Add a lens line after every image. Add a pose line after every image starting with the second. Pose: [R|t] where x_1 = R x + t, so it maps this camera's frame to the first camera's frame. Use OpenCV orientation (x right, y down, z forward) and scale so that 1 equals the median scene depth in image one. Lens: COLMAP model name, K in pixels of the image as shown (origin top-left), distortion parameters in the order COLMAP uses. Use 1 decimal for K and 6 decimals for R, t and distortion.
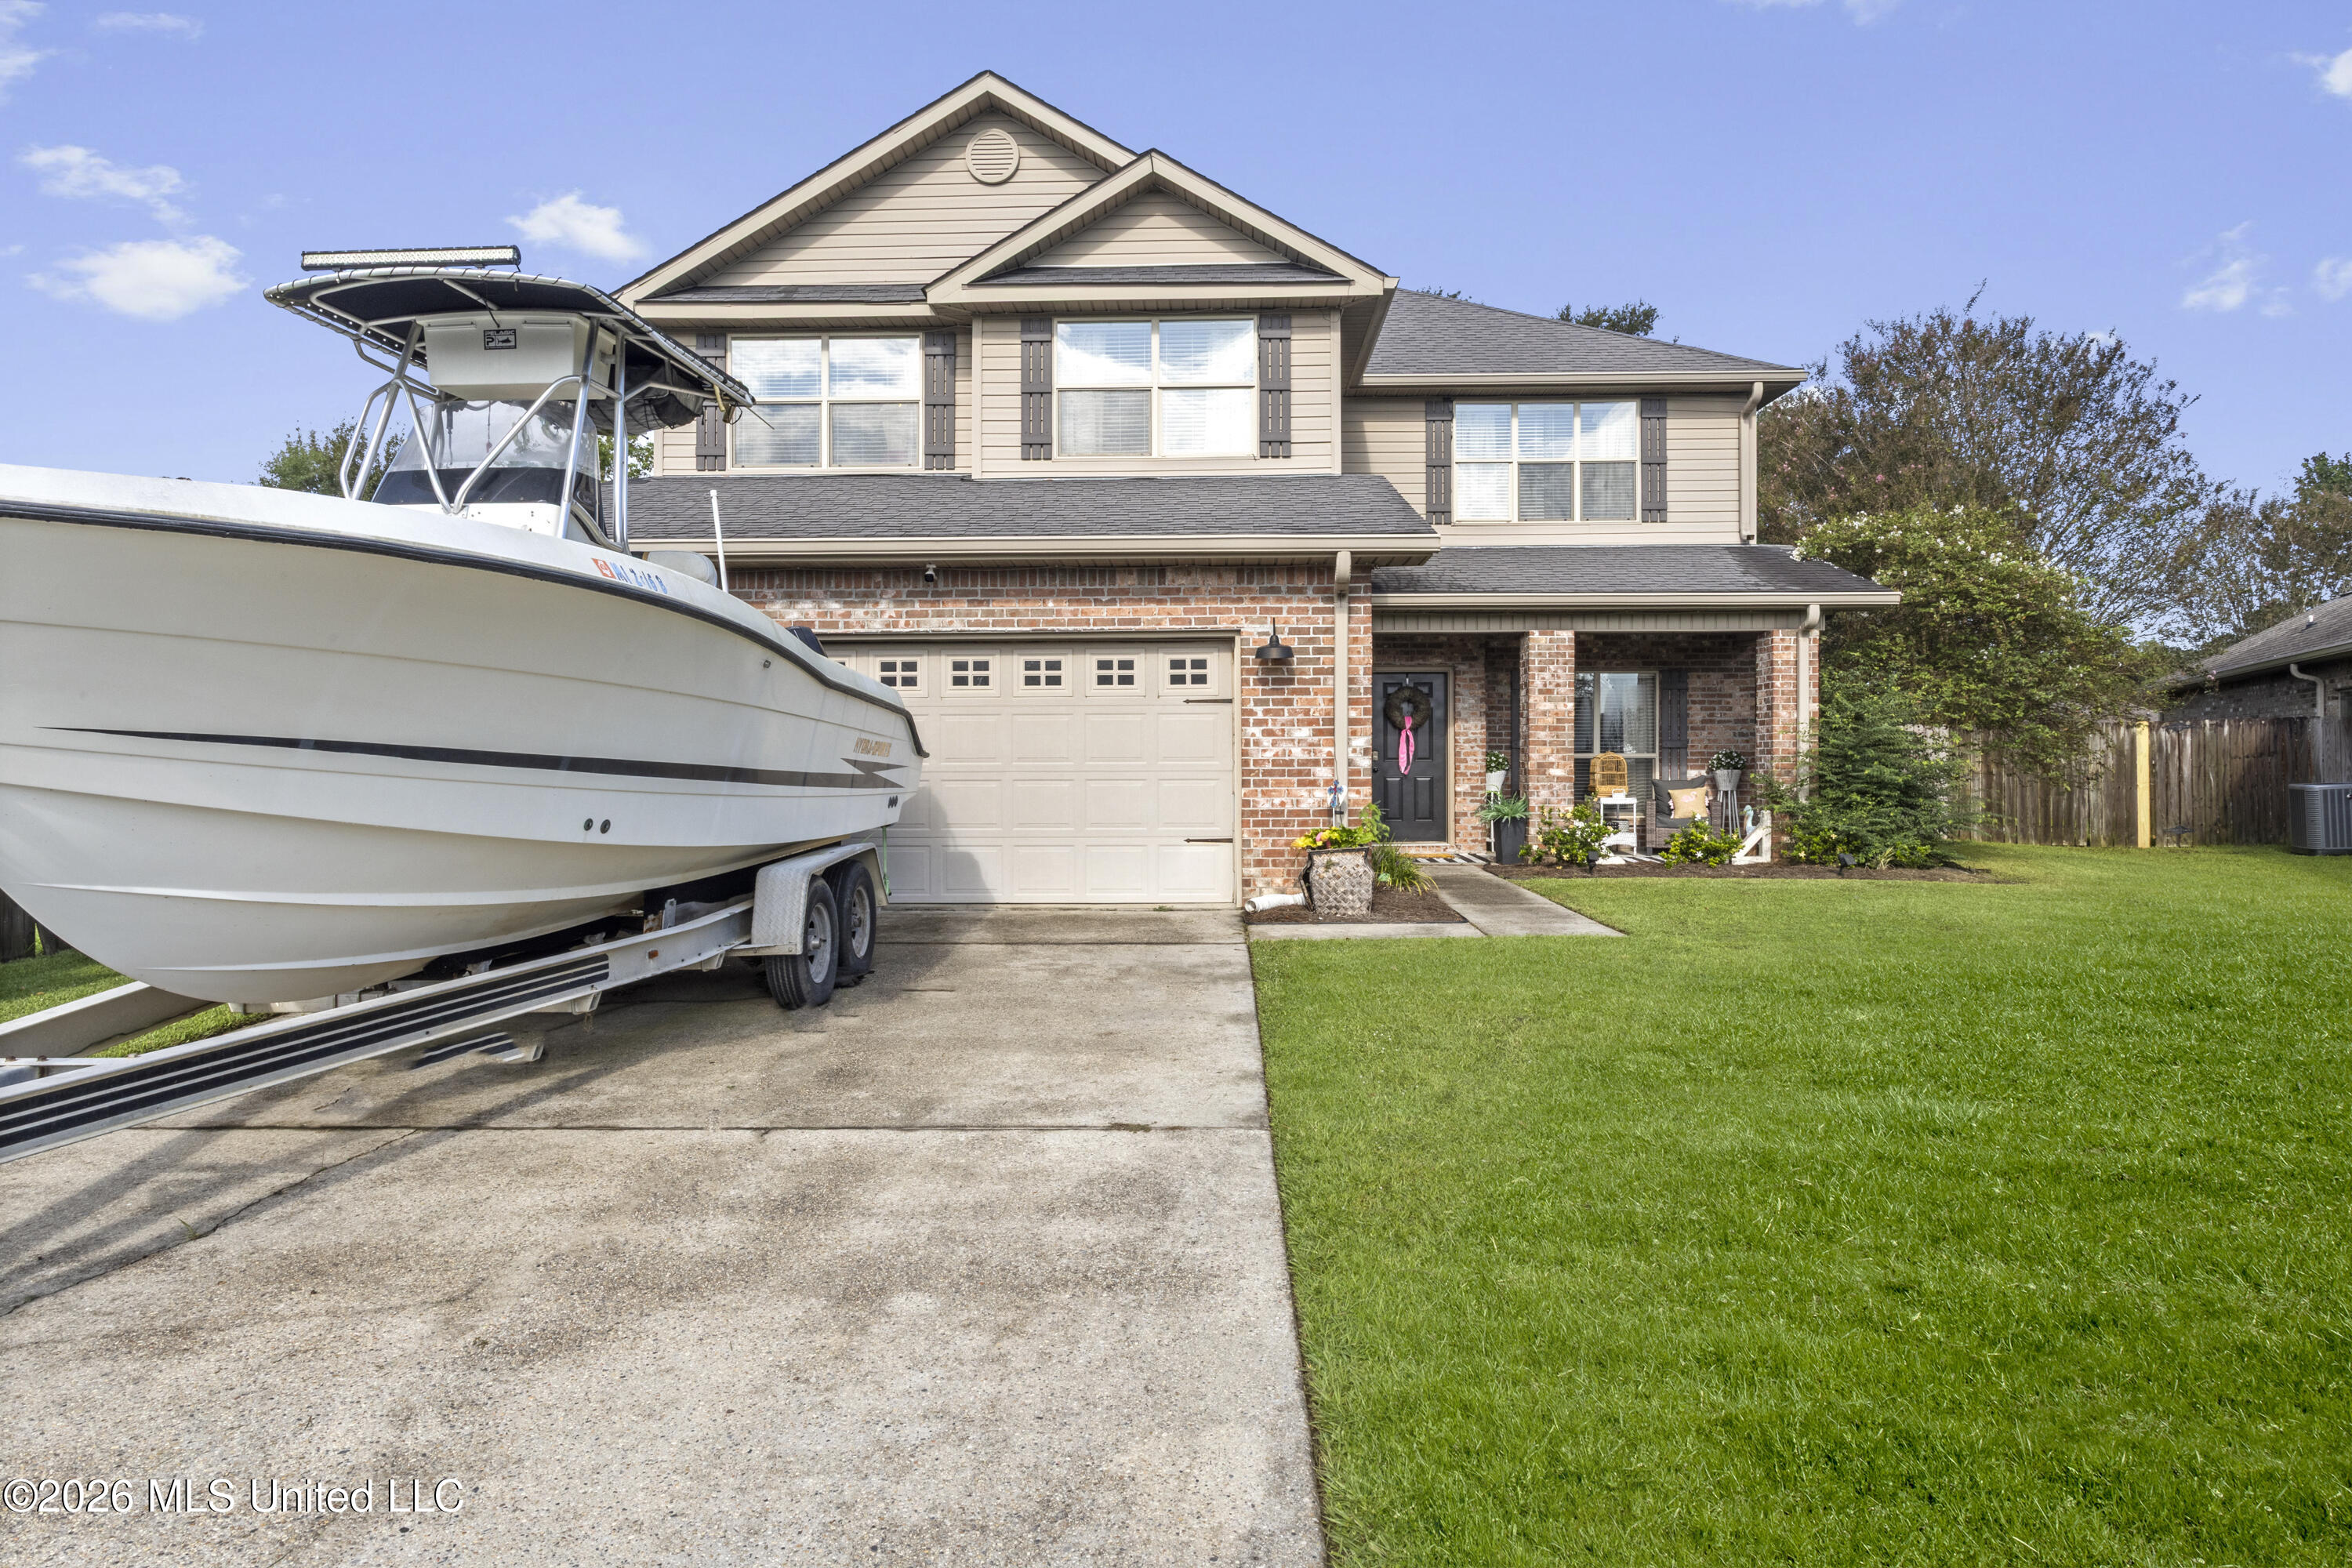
lens RADIAL K [[1444.1, 0, 1177.6], [0, 1444.1, 765.1], [0, 0, 1]] dist [-0.009741, -0.000058]
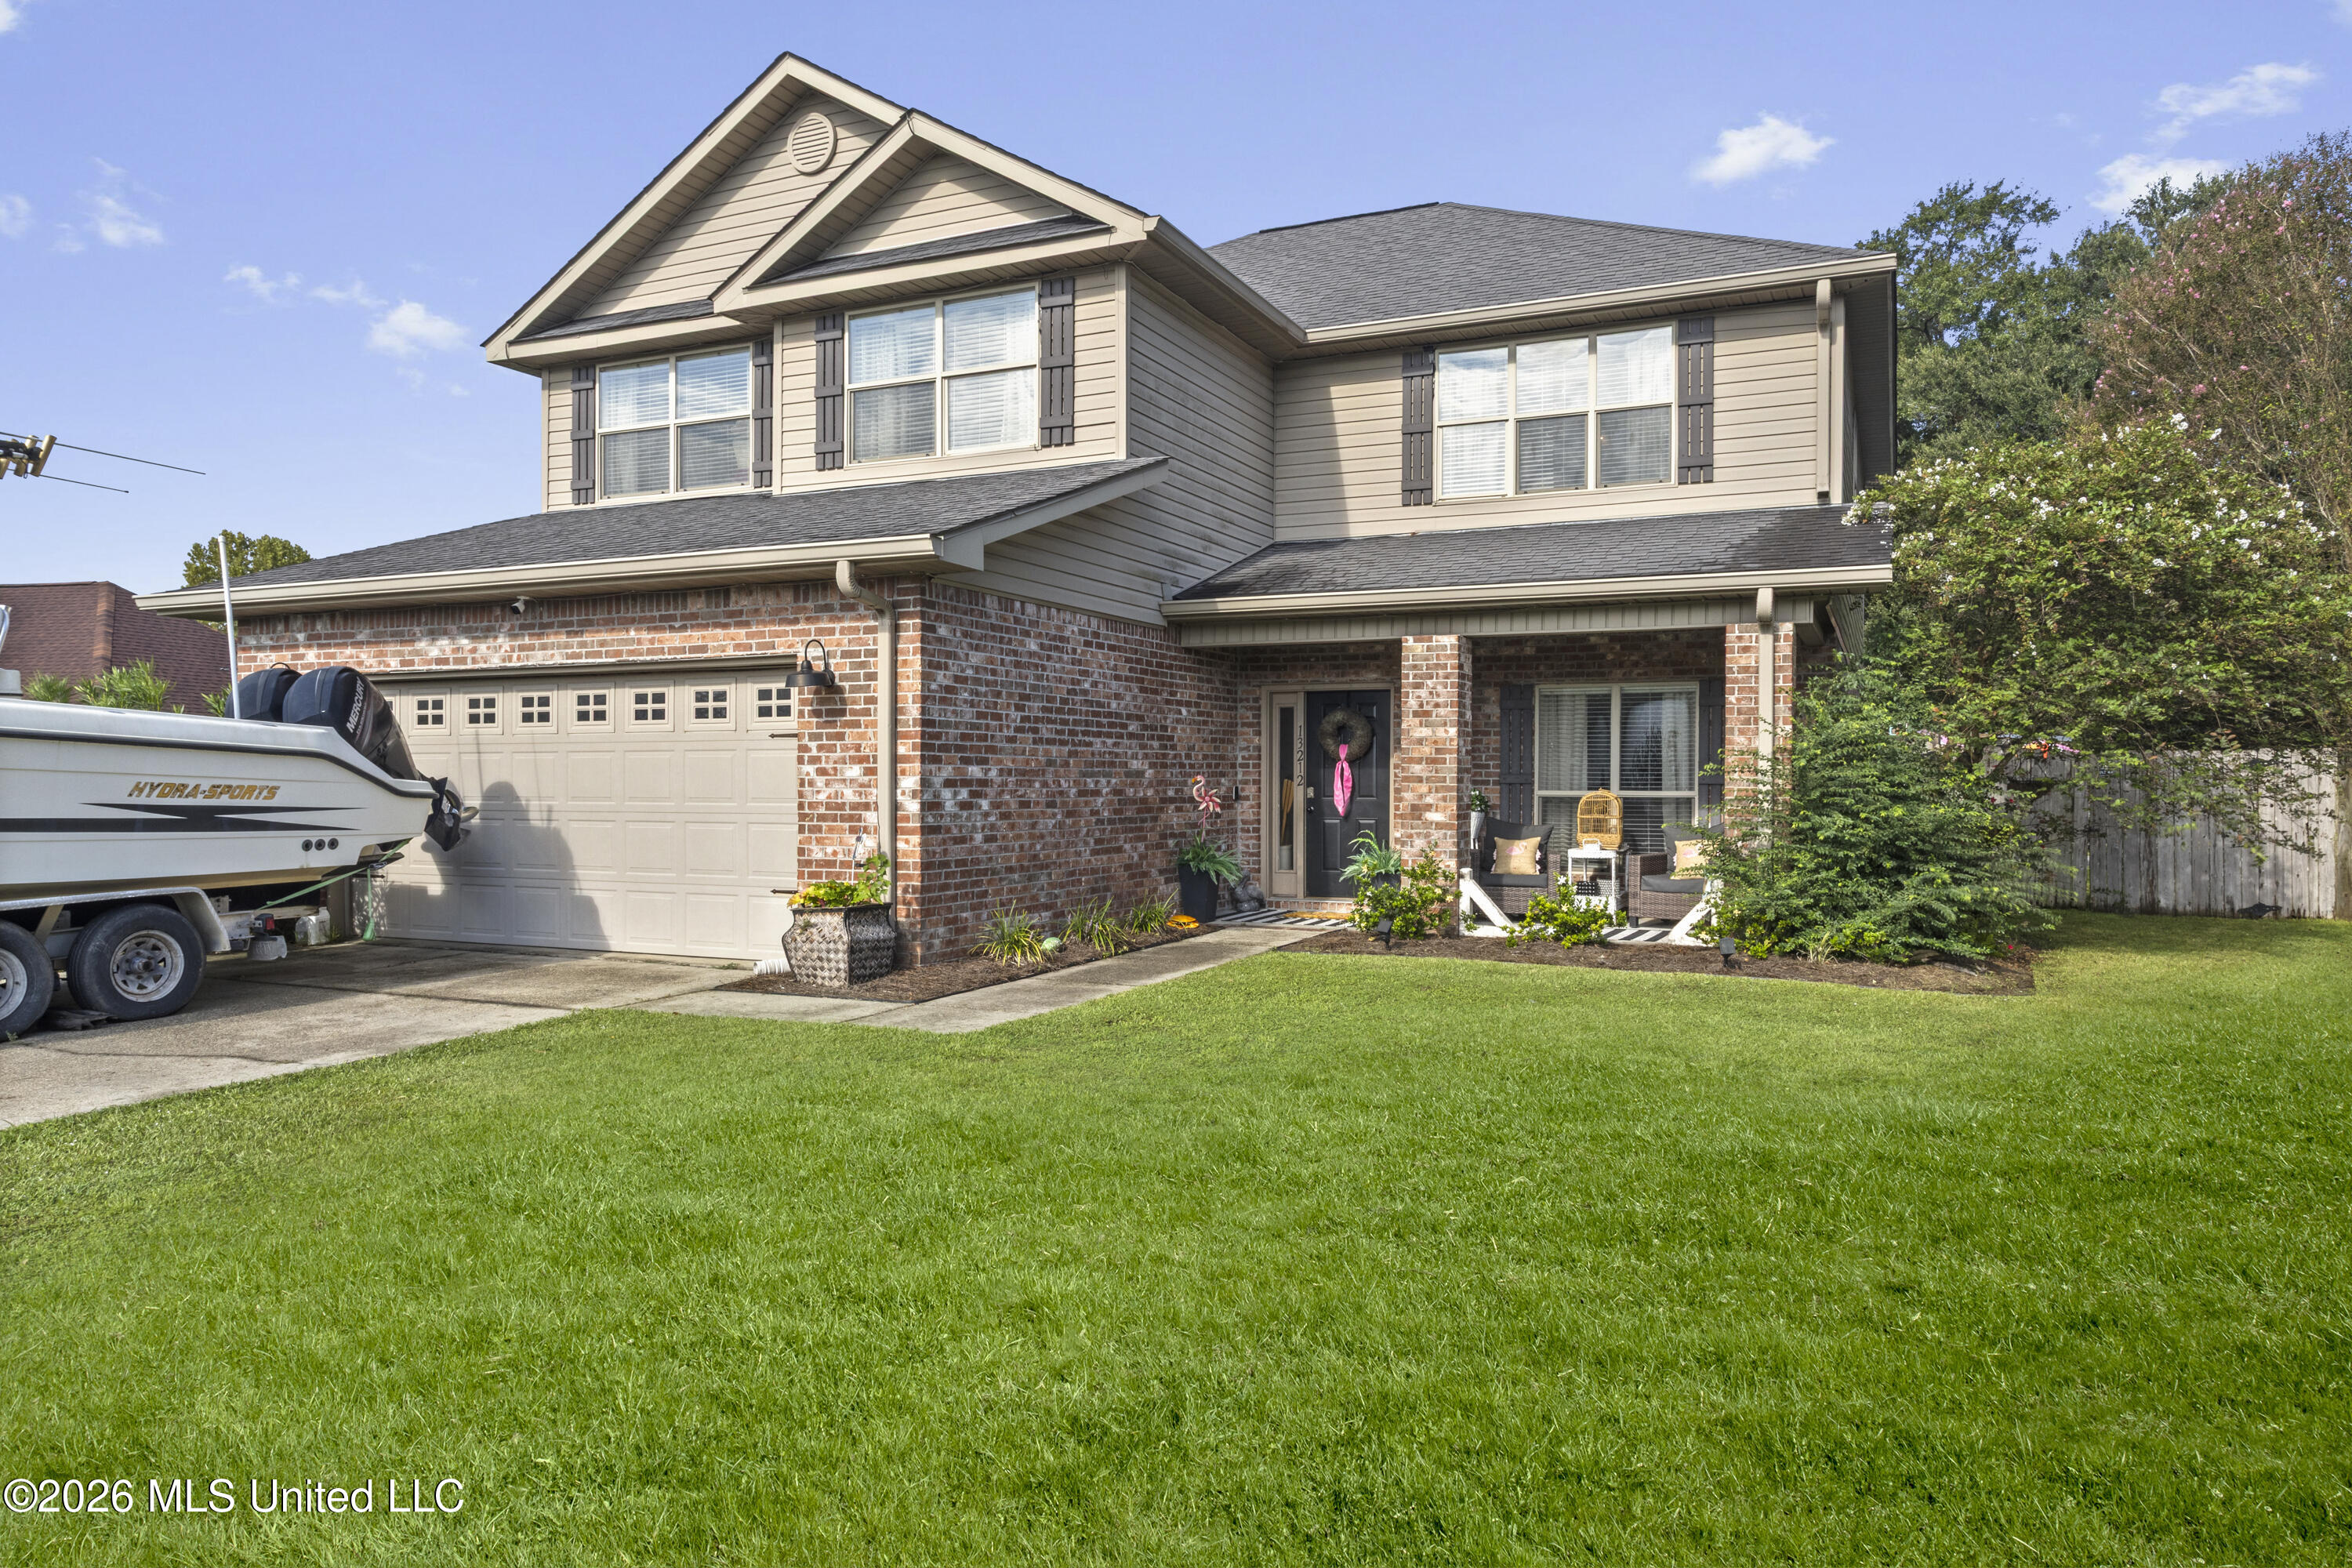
lens RADIAL K [[1586.4, 0, 1169.5], [0, 1586.4, 797.7], [0, 0, 1]] dist [-0.001635, -0.000953]
pose [[0.914565, 0.008016, -0.404358, 0.479882], [-0.005231, 0.999954, 0.007991, -0.011486], [0.404404, -0.005193, 0.914566, 0.154555]]
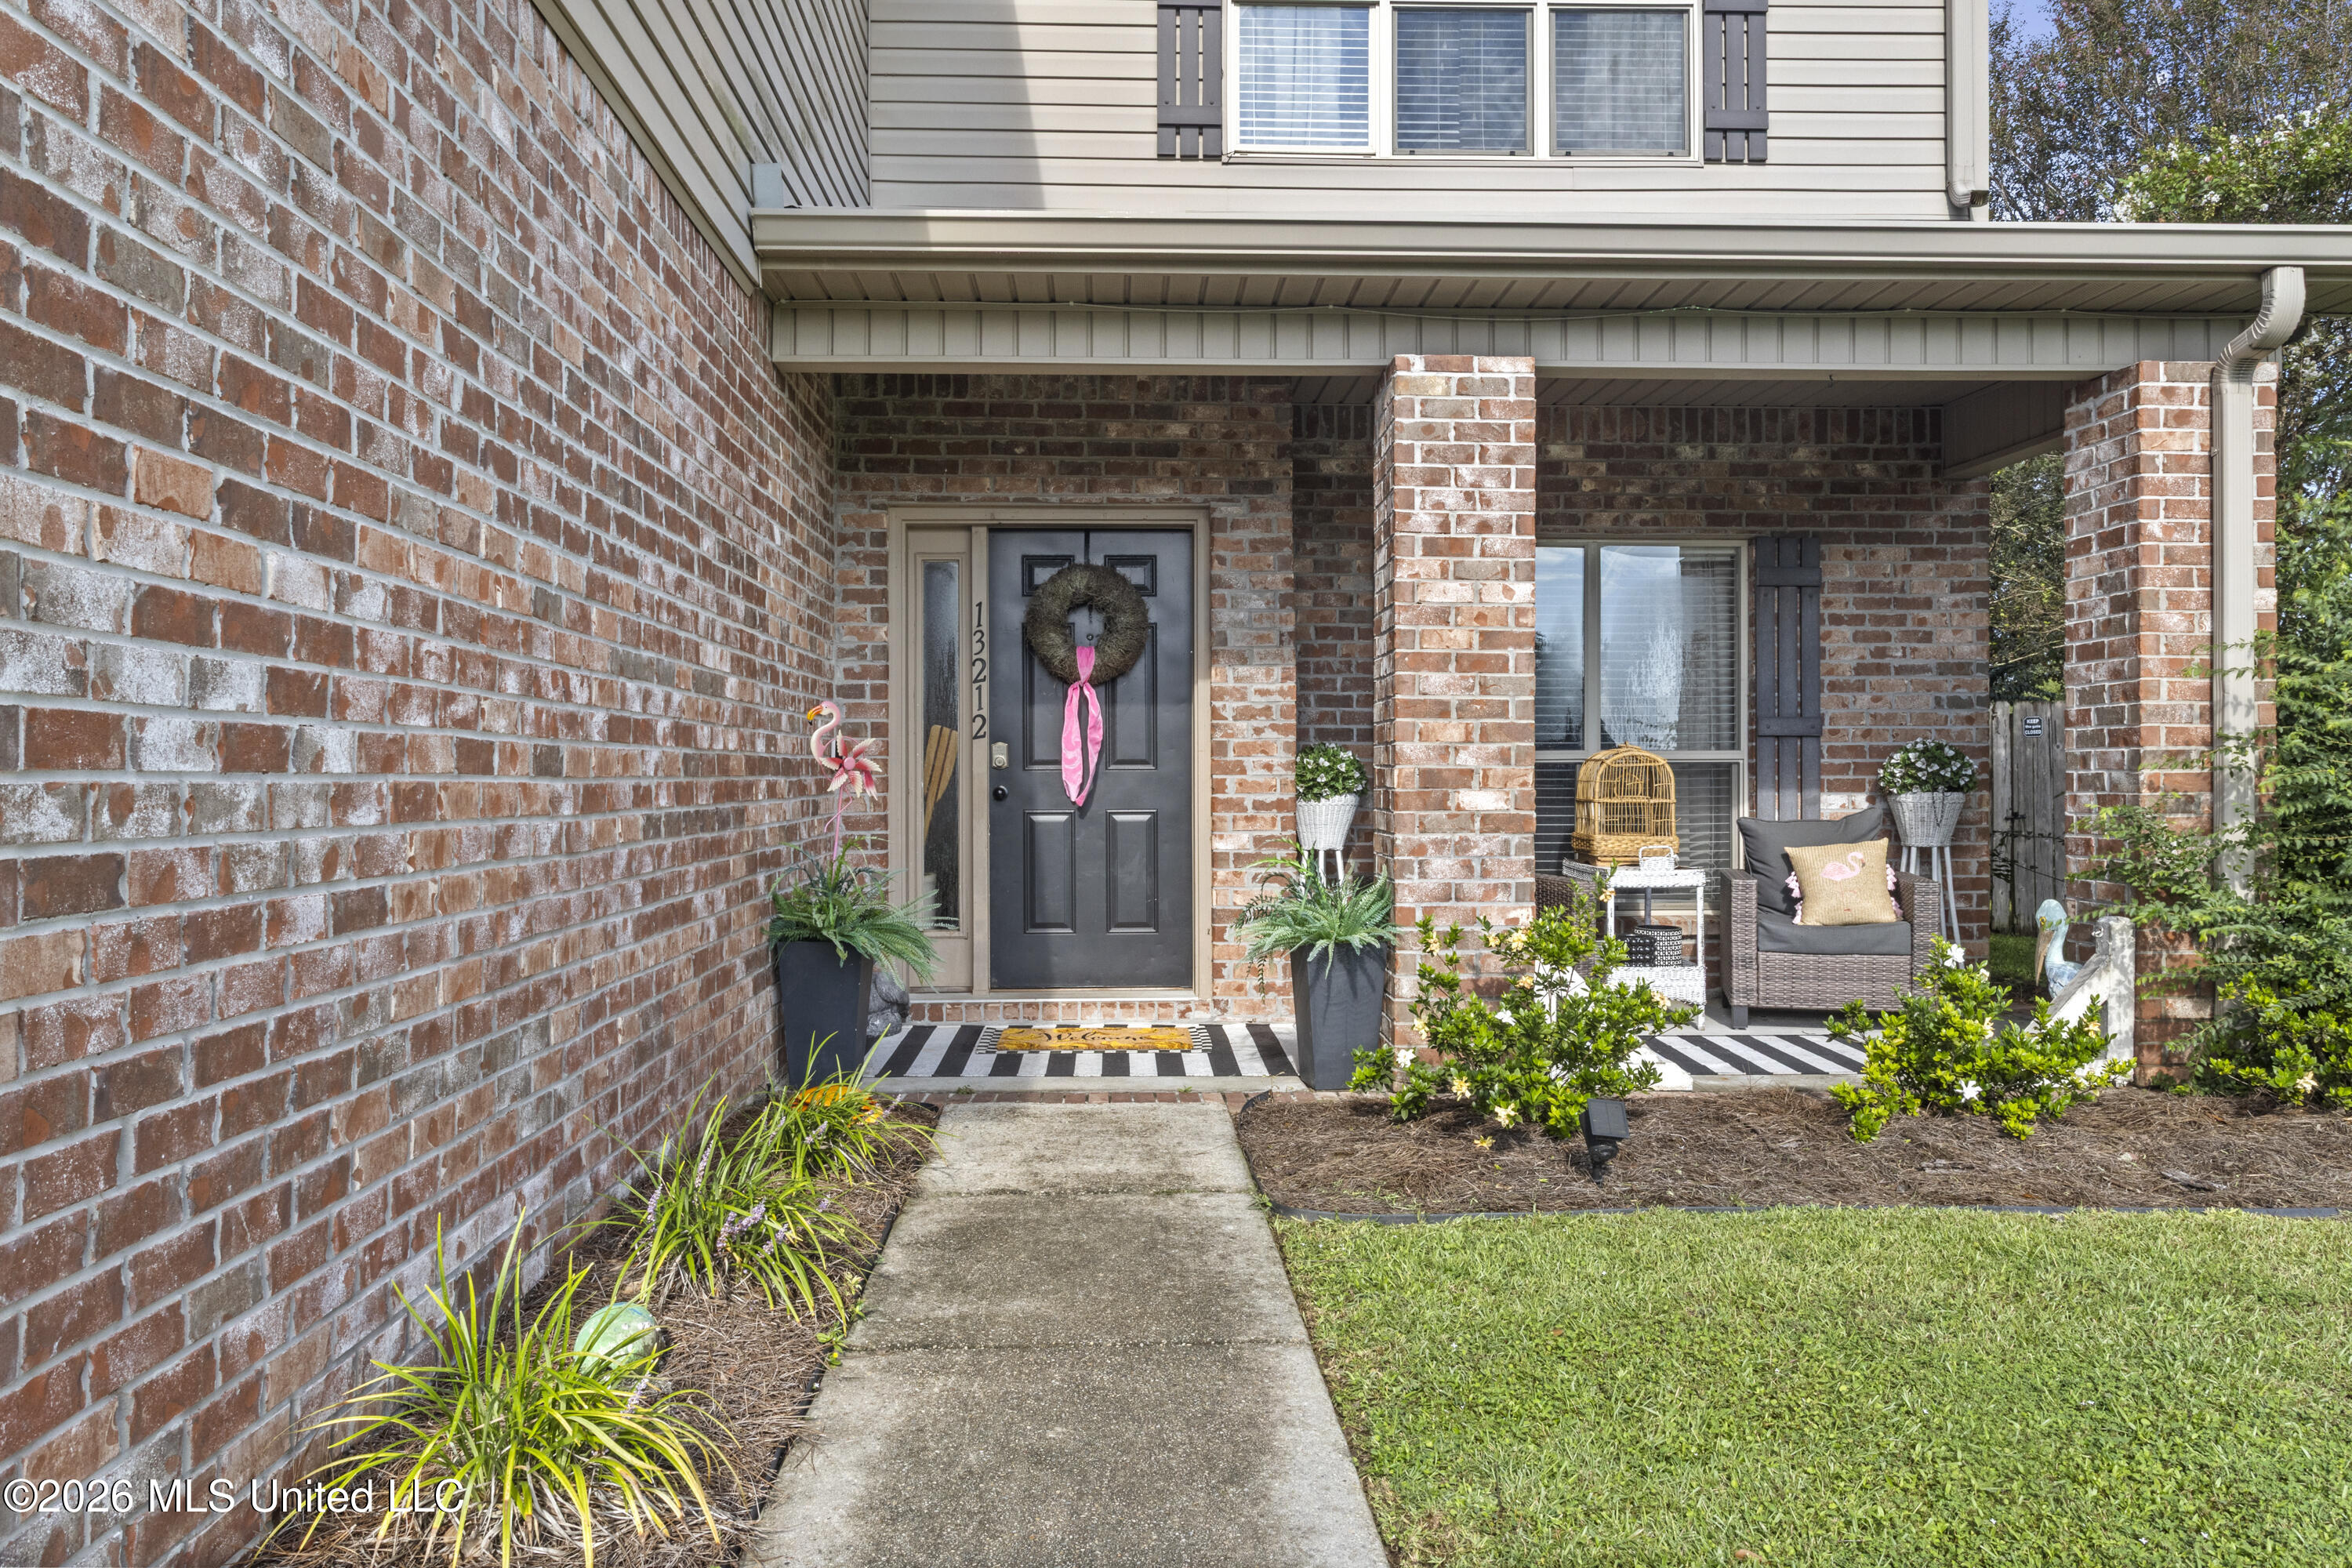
lens RADIAL K [[1723.0, 0, 1176.7], [0, 1723.0, 770.8], [0, 0, 1]] dist [0.001442, 0.004592]
pose [[0.997993, 0.000475, 0.063315, 0.171871], [0.000081, 0.999961, -0.008787, 0.001721], [-0.063317, 0.008775, 0.997955, 0.625868]]
